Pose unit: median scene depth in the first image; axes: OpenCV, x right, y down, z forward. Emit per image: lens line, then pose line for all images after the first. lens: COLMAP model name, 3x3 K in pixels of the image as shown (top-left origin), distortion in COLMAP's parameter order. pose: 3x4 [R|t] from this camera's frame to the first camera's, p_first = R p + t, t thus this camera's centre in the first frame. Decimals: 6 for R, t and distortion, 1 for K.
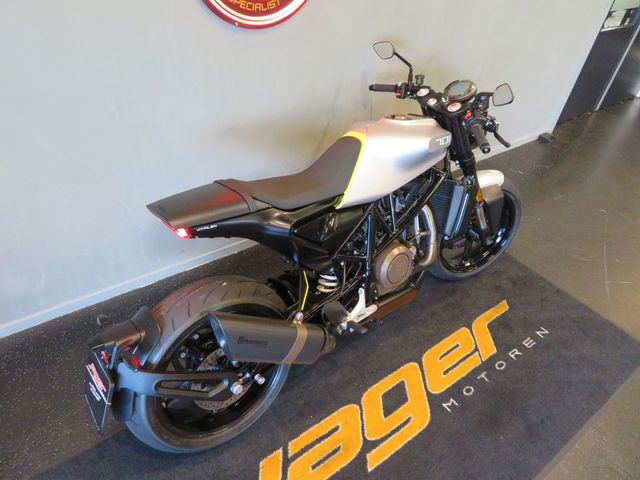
lens RADIAL K [[455.0, 0, 318.8], [0, 455.0, 241.5], [0, 0, 1]] dist [-0.008549, 0.006975]
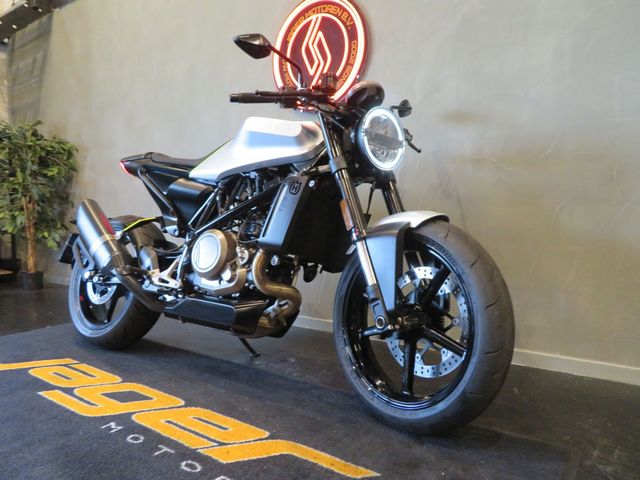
lens RADIAL K [[455.0, 0, 318.8], [0, 455.0, 241.5], [0, 0, 1]] dist [-0.008549, 0.006975]
pose [[0.285956, -0.054230, -0.956707, 1.117441], [-0.583533, 0.782073, -0.218747, 0.112036], [0.760078, 0.620822, 0.191994, 0.986083]]
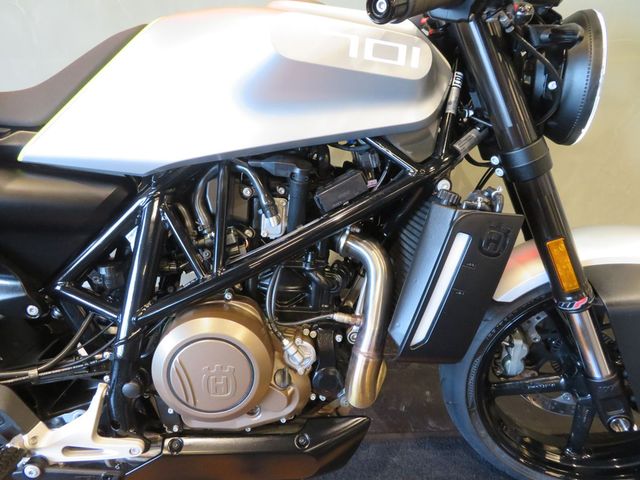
lens RADIAL K [[455.0, 0, 318.8], [0, 455.0, 241.5], [0, 0, 1]] dist [-0.008549, 0.006975]
pose [[0.817344, 0.205295, -0.538334, 0.434848], [-0.300150, 0.949278, -0.093703, -0.038923], [0.491792, 0.238169, 0.837506, 0.698198]]
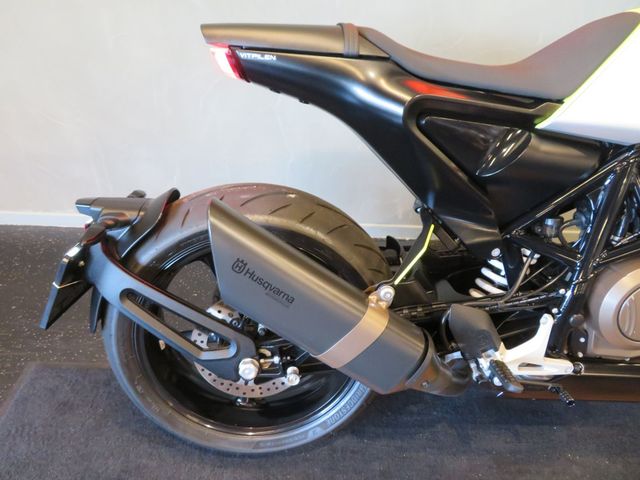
lens RADIAL K [[455.0, 0, 318.8], [0, 455.0, 241.5], [0, 0, 1]] dist [-0.008549, 0.006975]
pose [[0.800456, 0.291331, -0.523828, 0.125477], [-0.347115, 0.937781, -0.008868, 0.115375], [0.488652, 0.188927, 0.851778, 0.417862]]
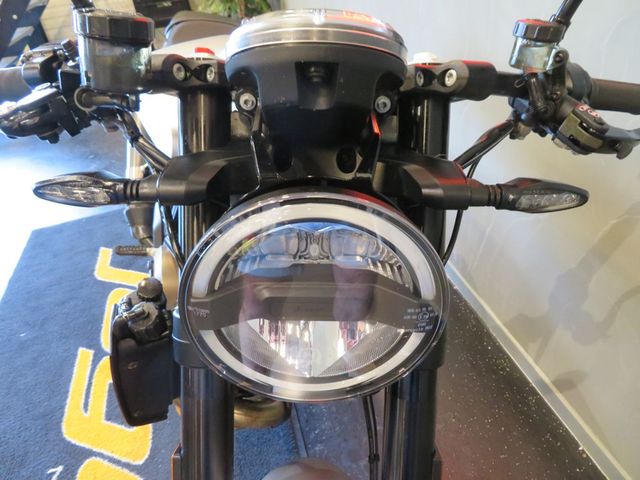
lens RADIAL K [[455.0, 0, 318.8], [0, 455.0, 241.5], [0, 0, 1]] dist [-0.008549, 0.006975]
pose [[-0.380660, 0.477204, -0.792070, 0.514924], [-0.546250, 0.575091, 0.609001, -0.420487], [0.746130, 0.664490, 0.041759, 1.091093]]
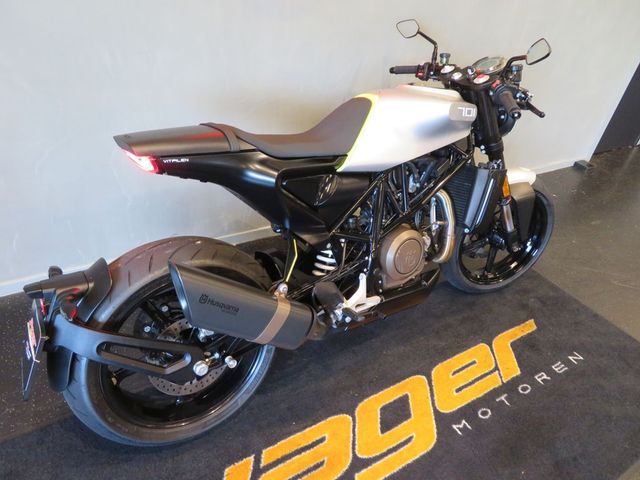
lens RADIAL K [[455.0, 0, 318.8], [0, 455.0, 241.5], [0, 0, 1]] dist [-0.008549, 0.006975]
pose [[0.995826, 0.070743, -0.057667, 0.054505], [-0.075837, 0.992909, -0.091543, 0.123612], [0.050782, 0.095535, 0.994130, 0.129704]]
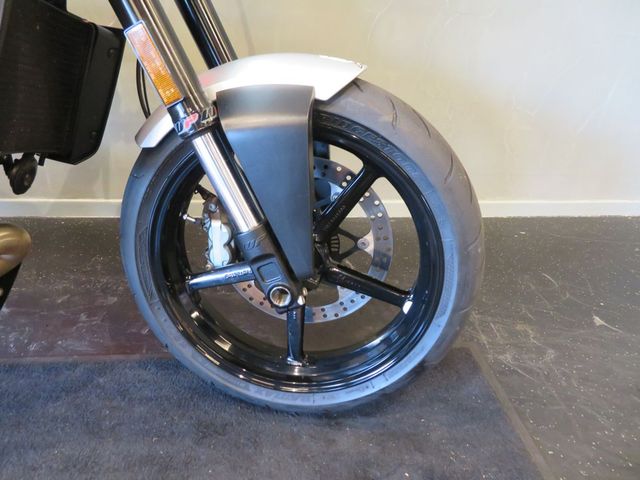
lens RADIAL K [[455.0, 0, 318.8], [0, 455.0, 241.5], [0, 0, 1]] dist [-0.008549, 0.006975]
pose [[0.856719, 0.207680, -0.472124, 0.663705], [-0.302074, 0.943974, -0.132907, -0.000119], [0.418071, 0.256481, 0.871455, 0.951069]]
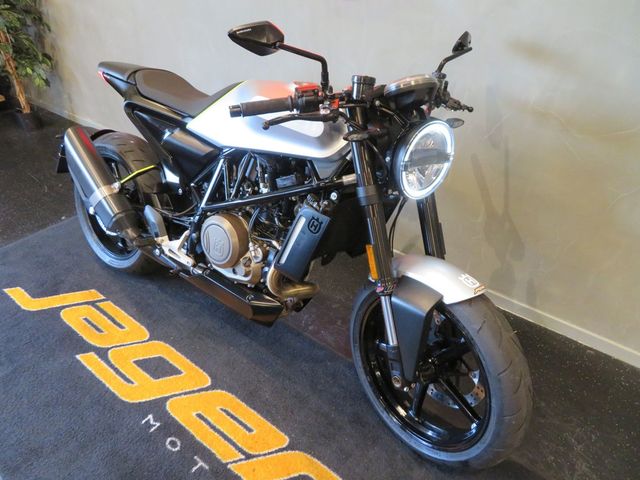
lens RADIAL K [[455.0, 0, 318.8], [0, 455.0, 241.5], [0, 0, 1]] dist [-0.008549, 0.006975]
pose [[0.253163, 0.455875, -0.853280, 0.942986], [-0.606241, 0.762108, 0.227298, -0.248454], [0.753910, 0.459750, 0.469307, 0.748057]]
